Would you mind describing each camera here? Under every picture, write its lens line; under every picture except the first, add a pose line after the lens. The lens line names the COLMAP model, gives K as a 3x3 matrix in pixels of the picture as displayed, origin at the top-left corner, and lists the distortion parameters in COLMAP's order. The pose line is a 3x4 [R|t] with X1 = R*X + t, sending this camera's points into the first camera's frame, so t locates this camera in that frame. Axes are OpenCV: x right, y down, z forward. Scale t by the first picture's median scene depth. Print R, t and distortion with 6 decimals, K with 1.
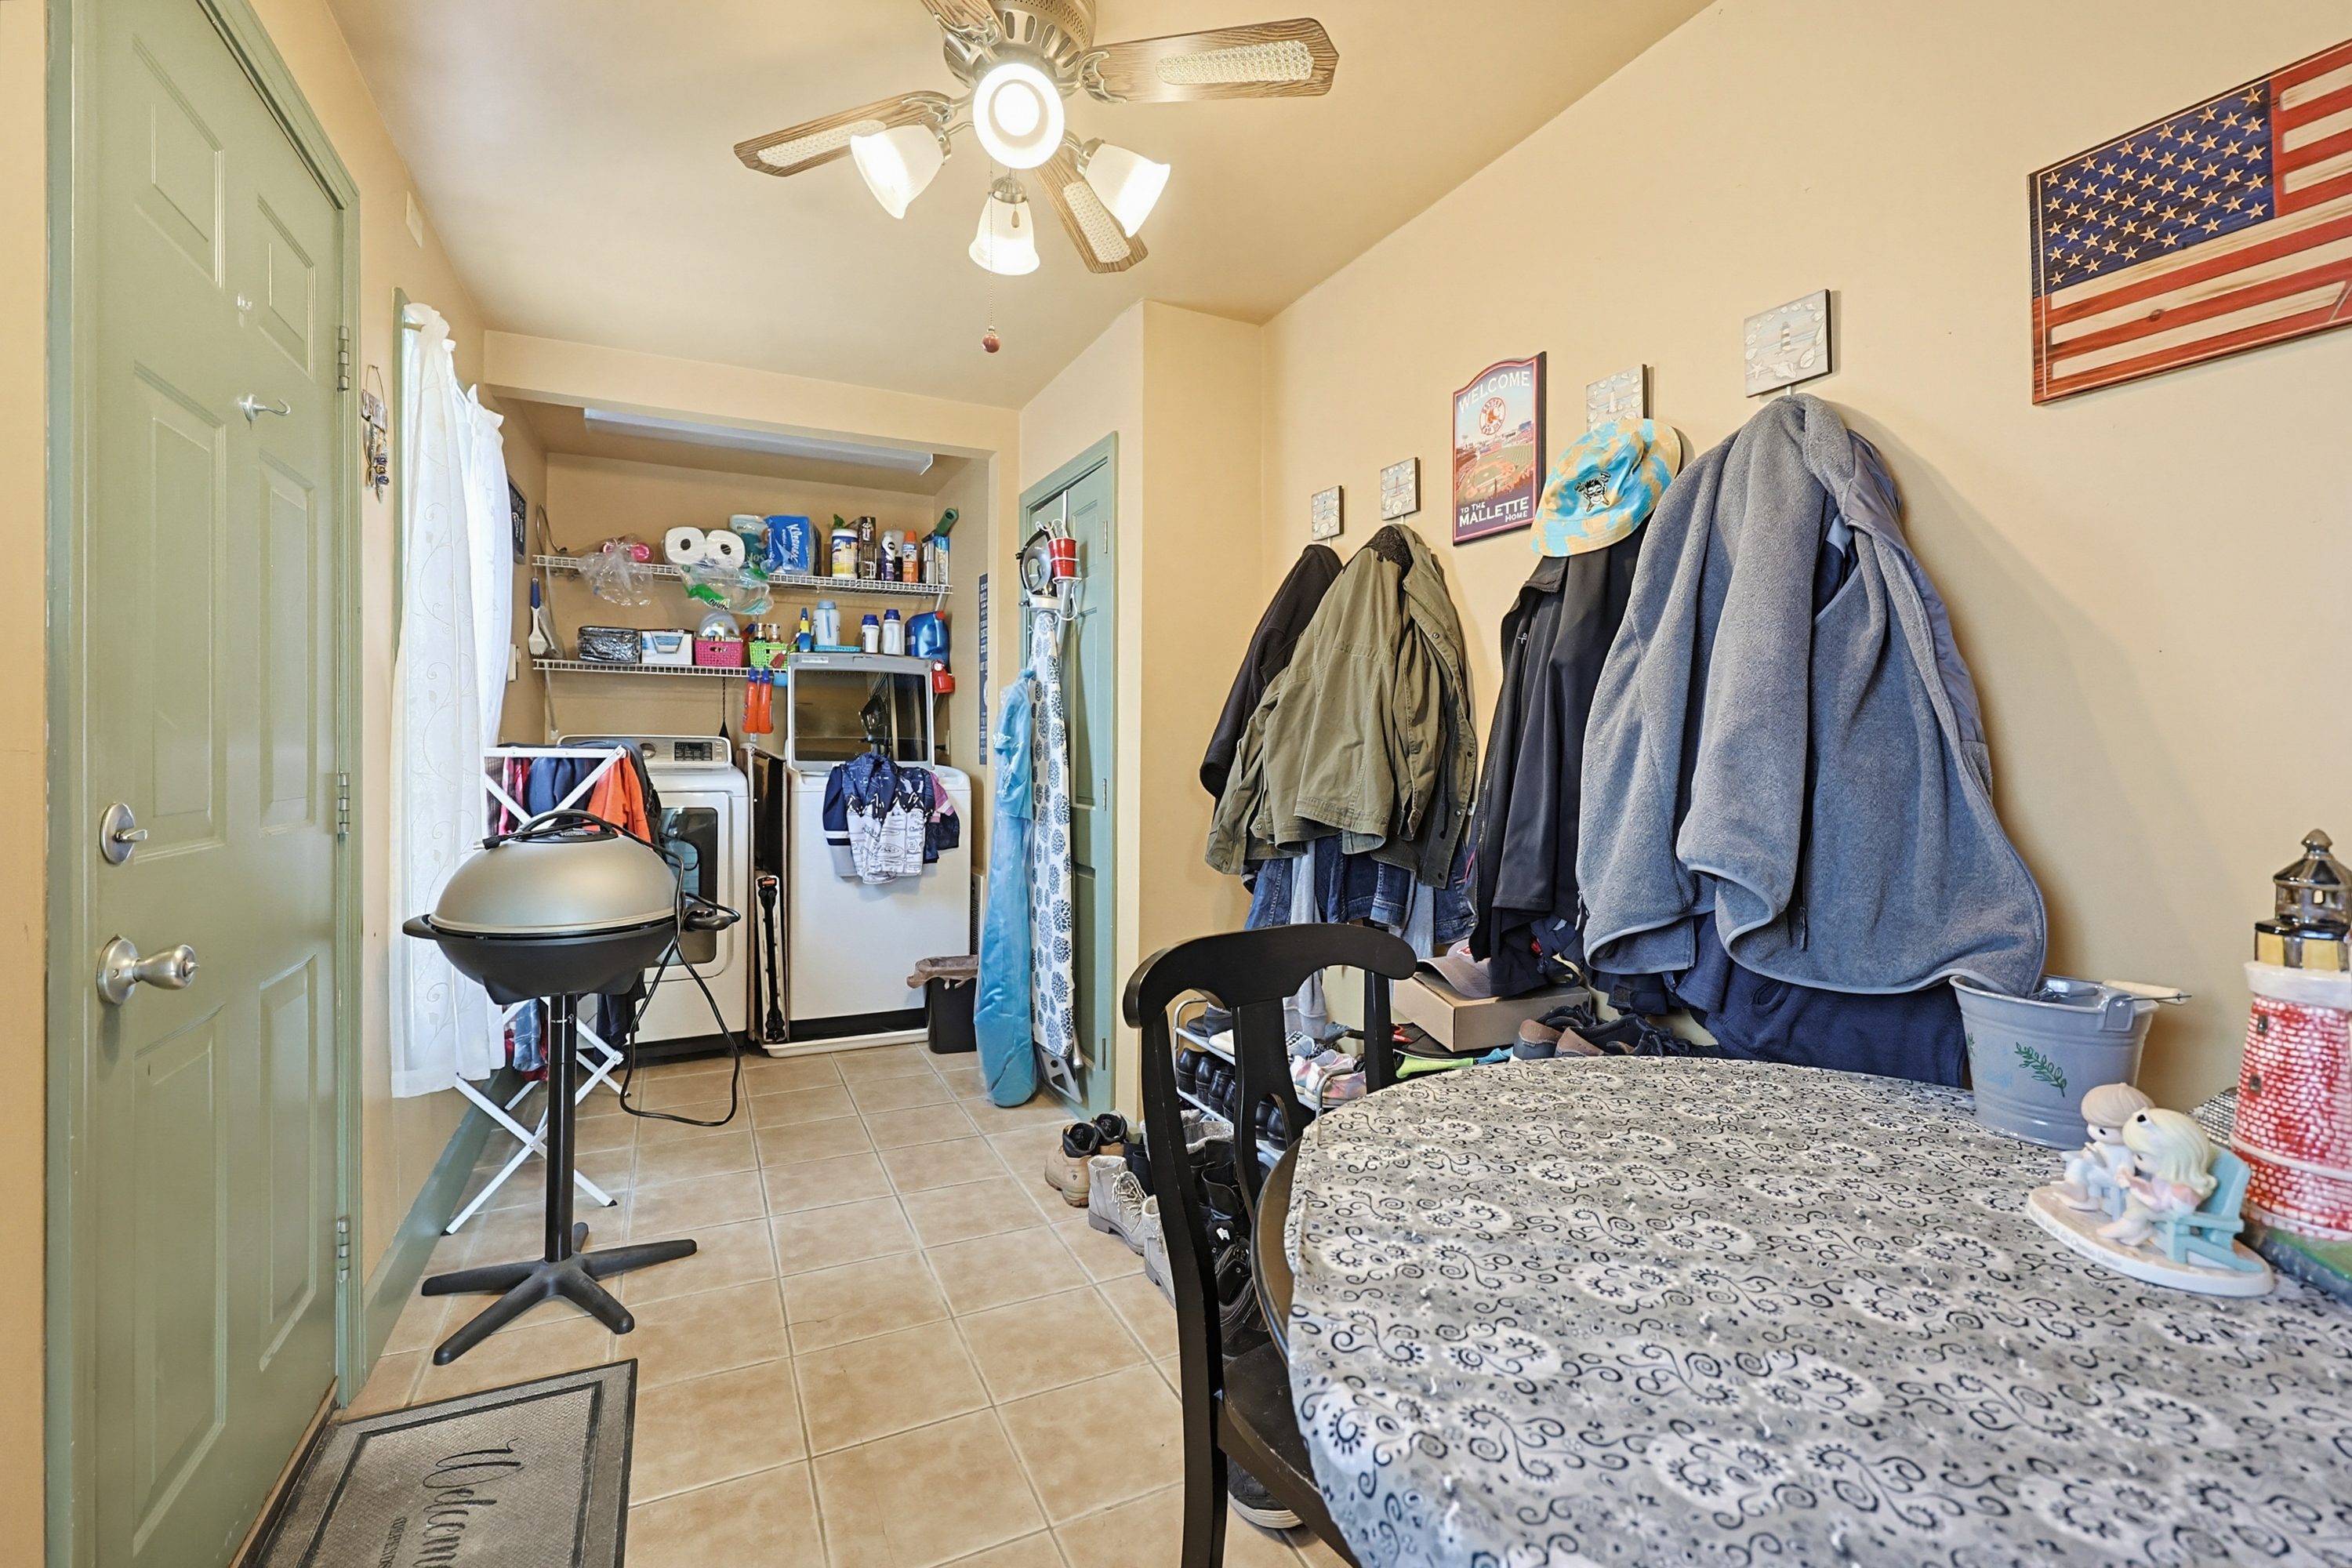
lens RADIAL K [[1035.2, 0, 1176.0], [0, 1035.2, 766.7], [0, 0, 1]] dist [-0.000418, -0.000300]
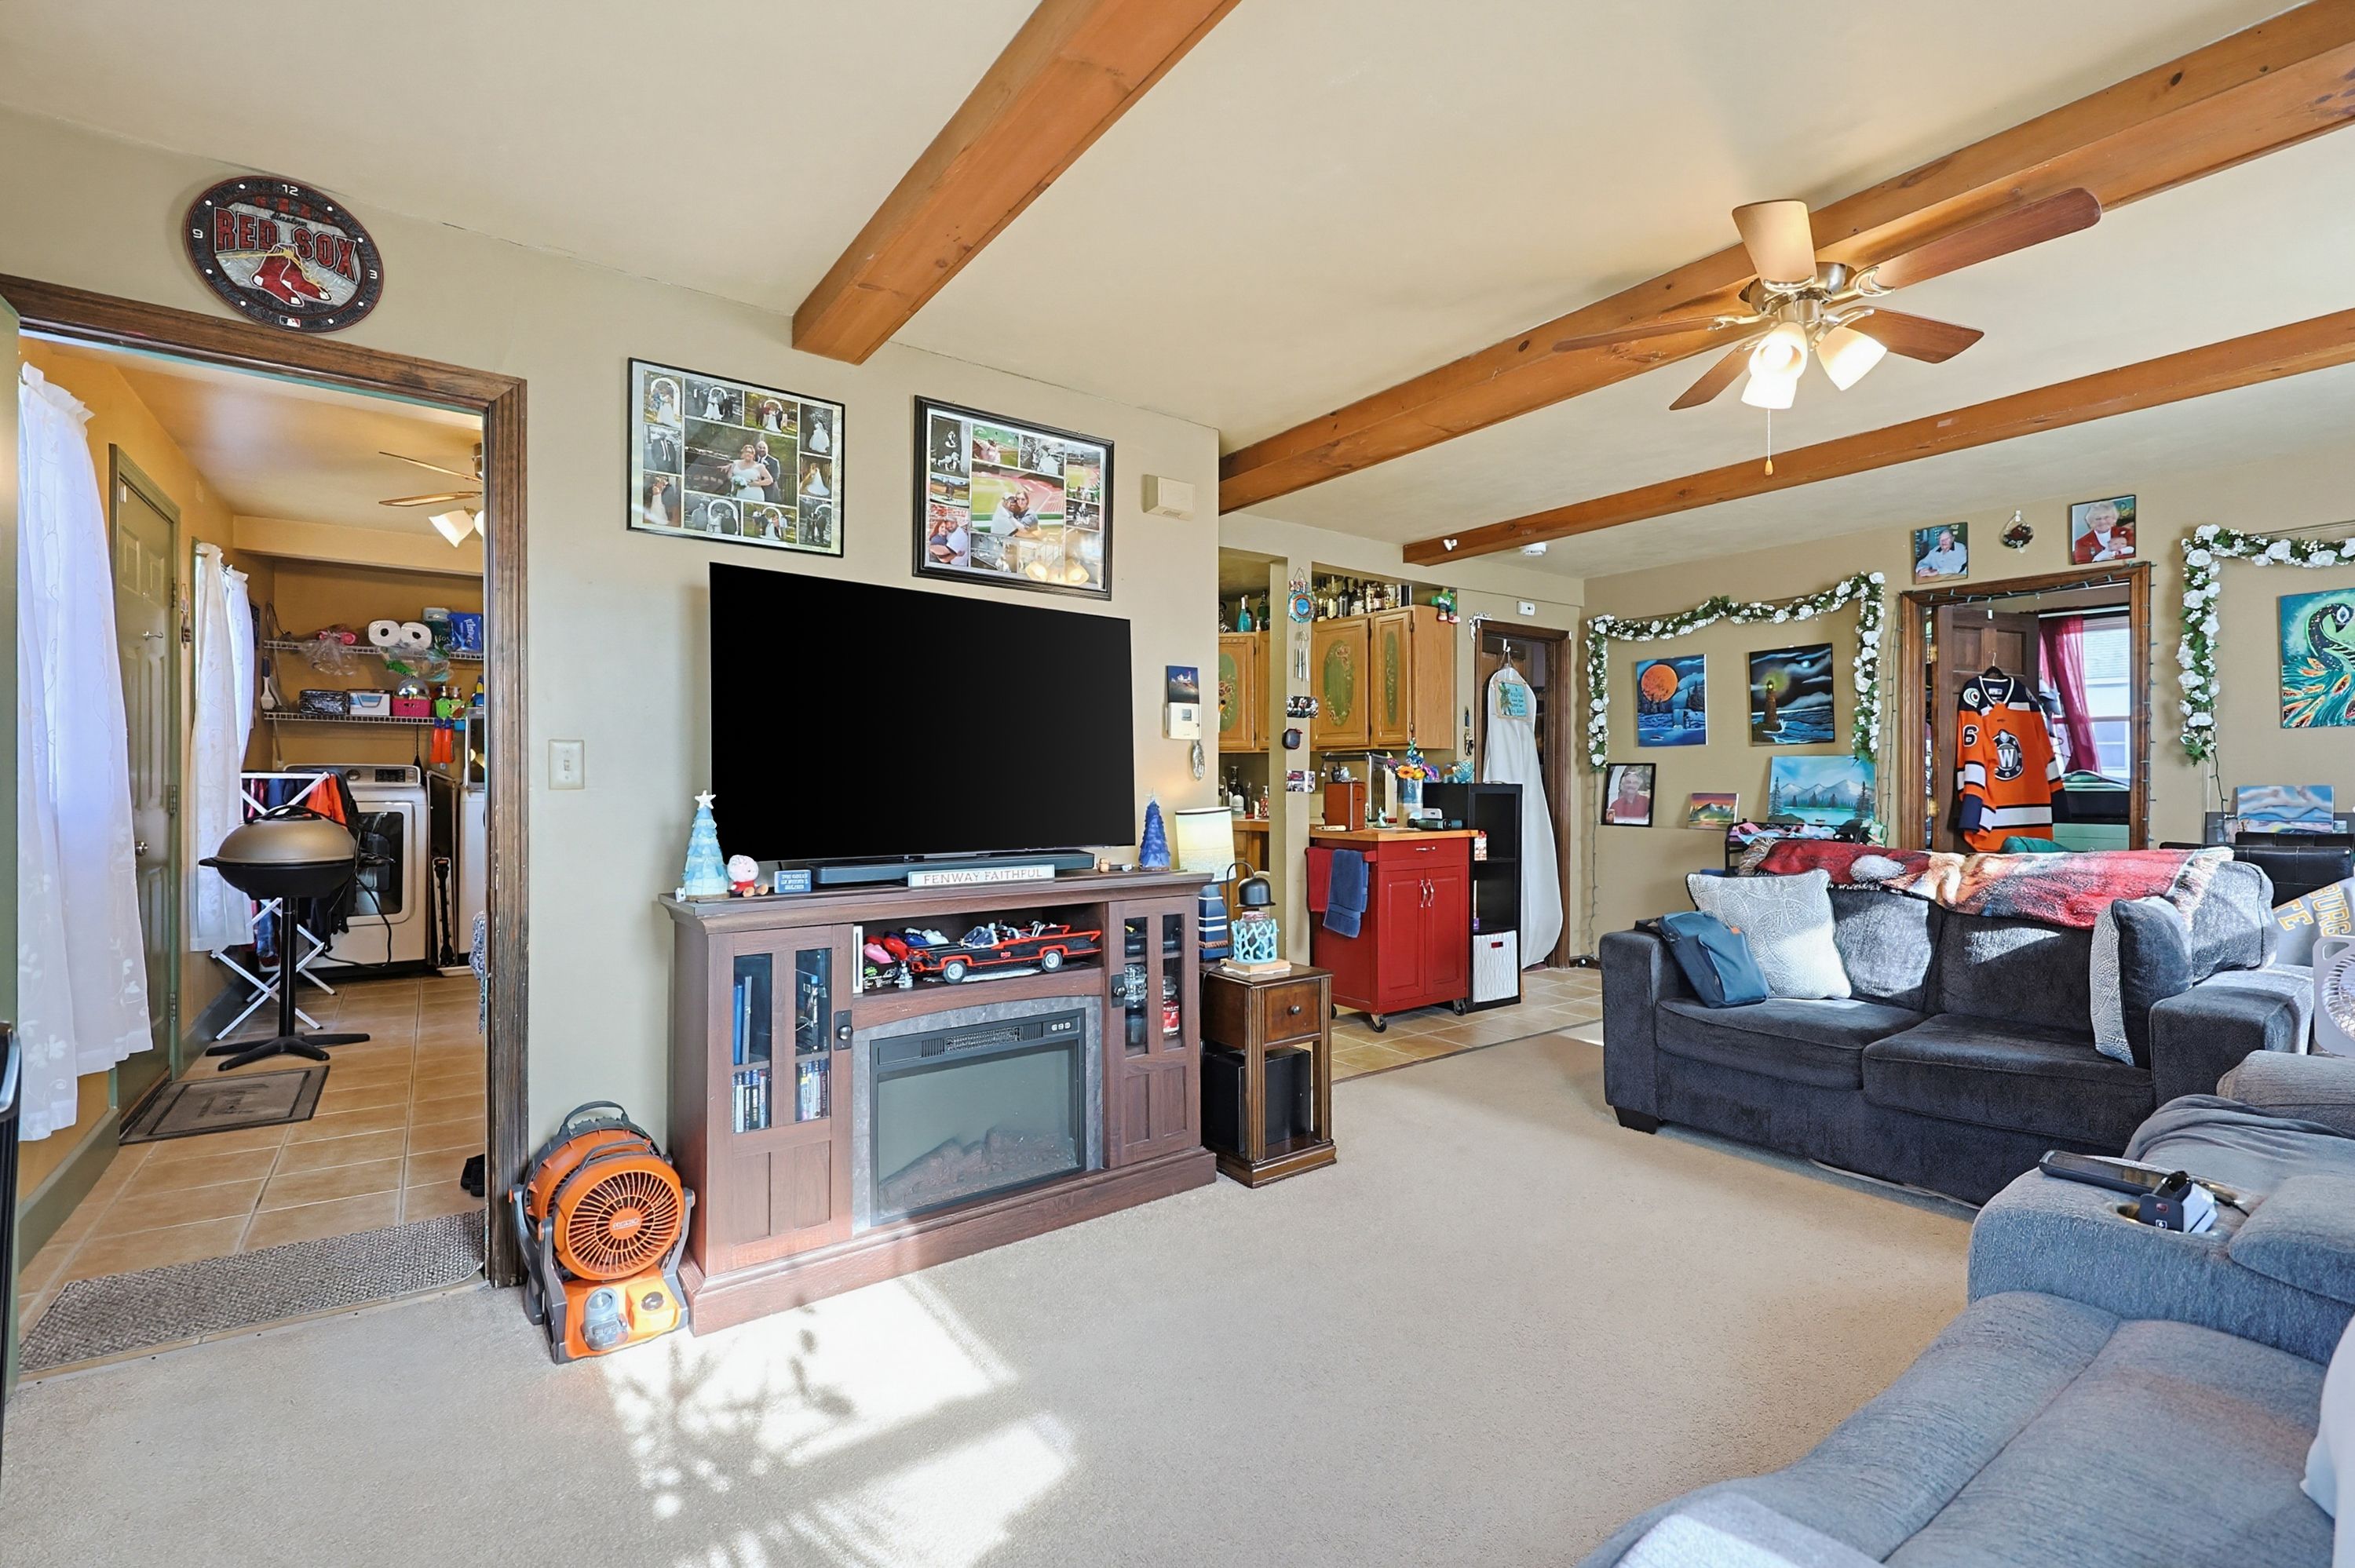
lens RADIAL K [[1036.4, 0, 1190.3], [0, 1036.4, 786.7], [0, 0, 1]] dist [-0.000418, -0.000300]
pose [[0.982934, -0.002485, 0.183940, 0.400493], [0.003600, 0.999977, -0.005729, 0.013900], [-0.183922, 0.006294, 0.982921, -0.687540]]
